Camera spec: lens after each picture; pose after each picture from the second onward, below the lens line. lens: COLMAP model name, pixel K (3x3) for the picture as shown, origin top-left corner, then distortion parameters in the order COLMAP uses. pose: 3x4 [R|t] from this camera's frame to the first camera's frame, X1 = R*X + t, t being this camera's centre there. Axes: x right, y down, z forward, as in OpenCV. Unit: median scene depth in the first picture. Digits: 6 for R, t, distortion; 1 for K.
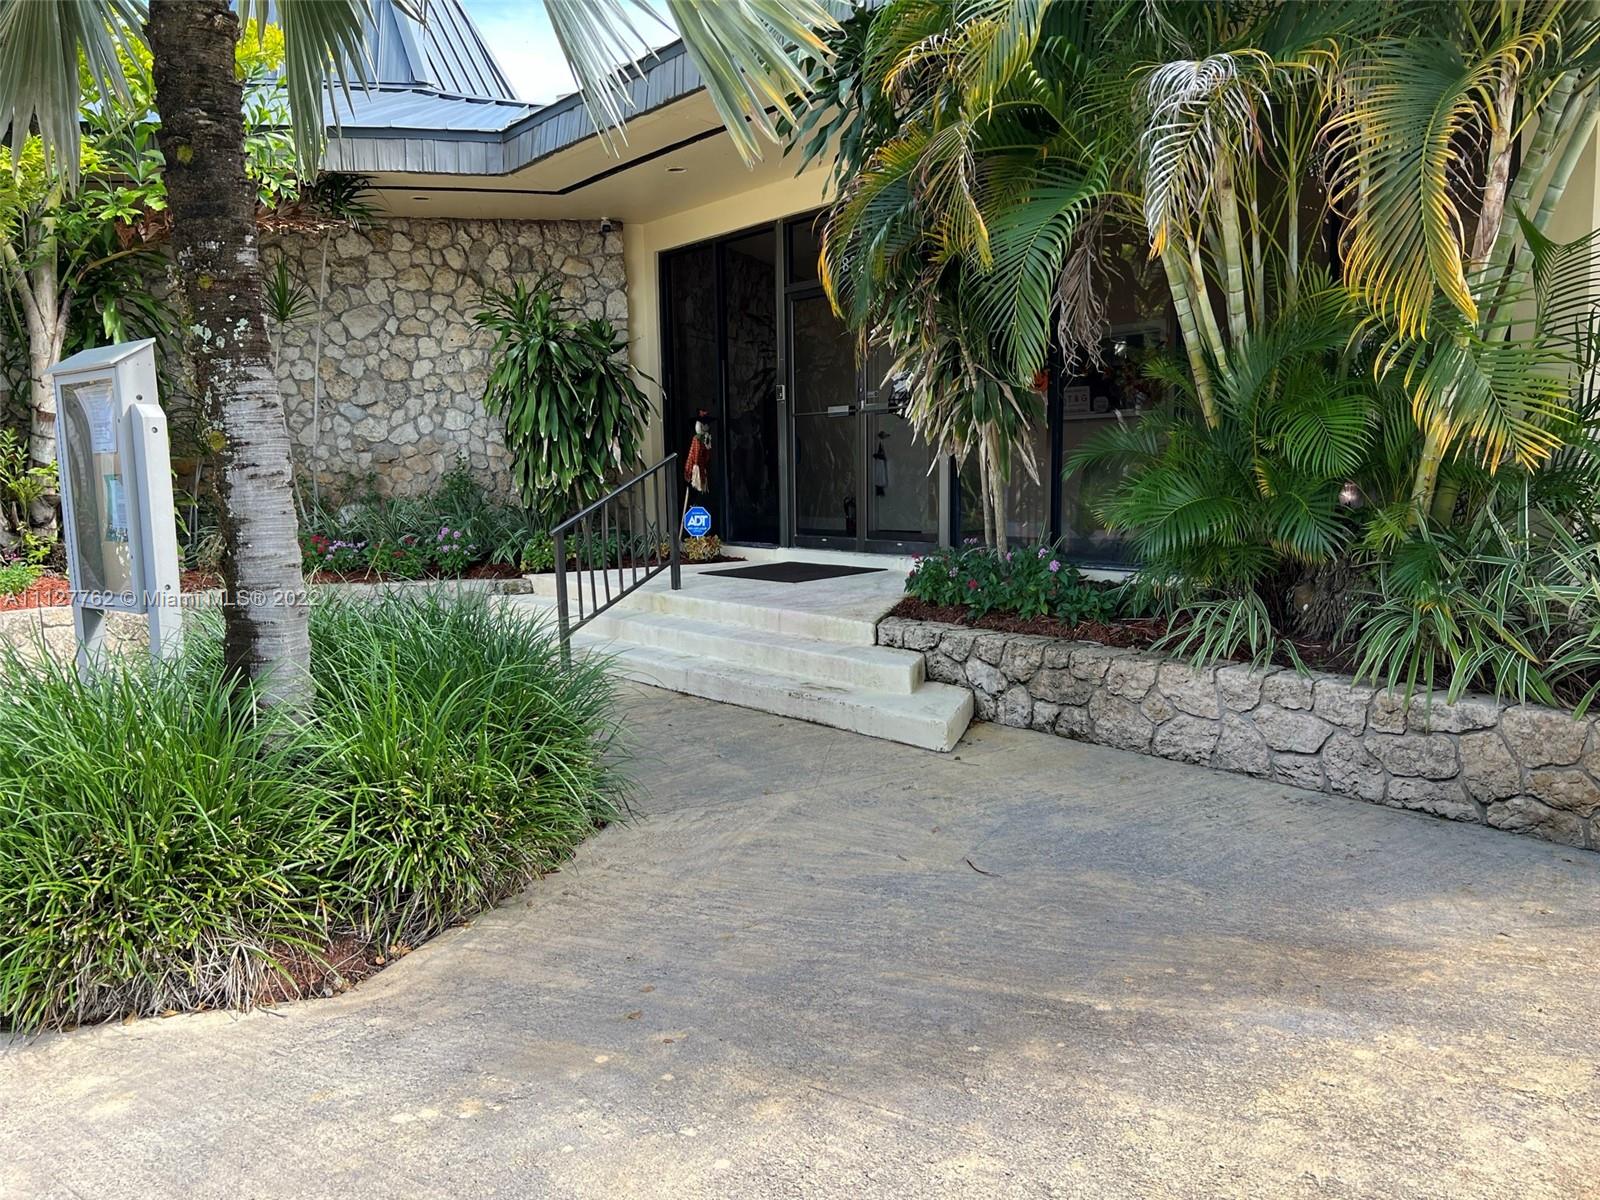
lens RADIAL K [[1211.6, 0, 819.7], [0, 1211.6, 604.4], [0, 0, 1]] dist [0.058512, -0.083277]
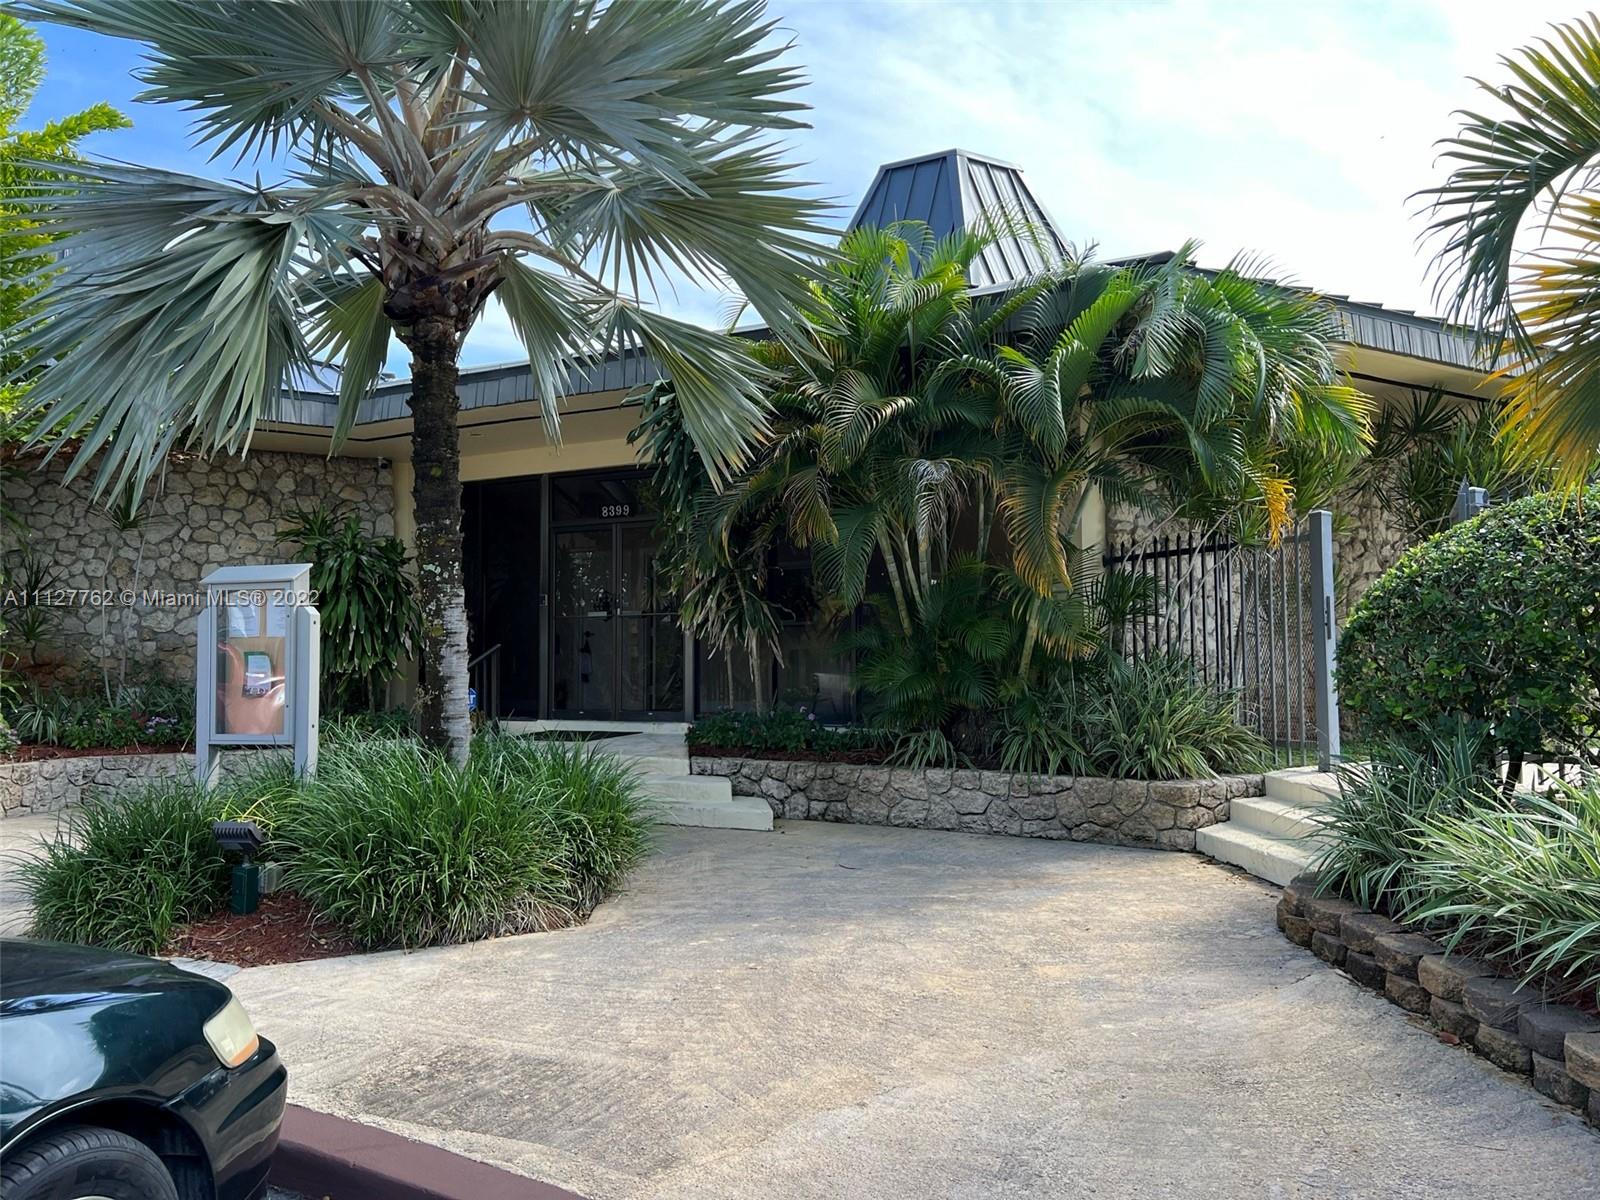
lens RADIAL K [[1211.6, 0, 819.7], [0, 1211.6, 604.4], [0, 0, 1]] dist [0.058512, -0.083277]
pose [[0.914404, 0.029709, 0.403710, -0.434854], [0.037720, 0.986711, -0.158047, 0.072378], [-0.403041, 0.159747, 0.901132, -0.453881]]
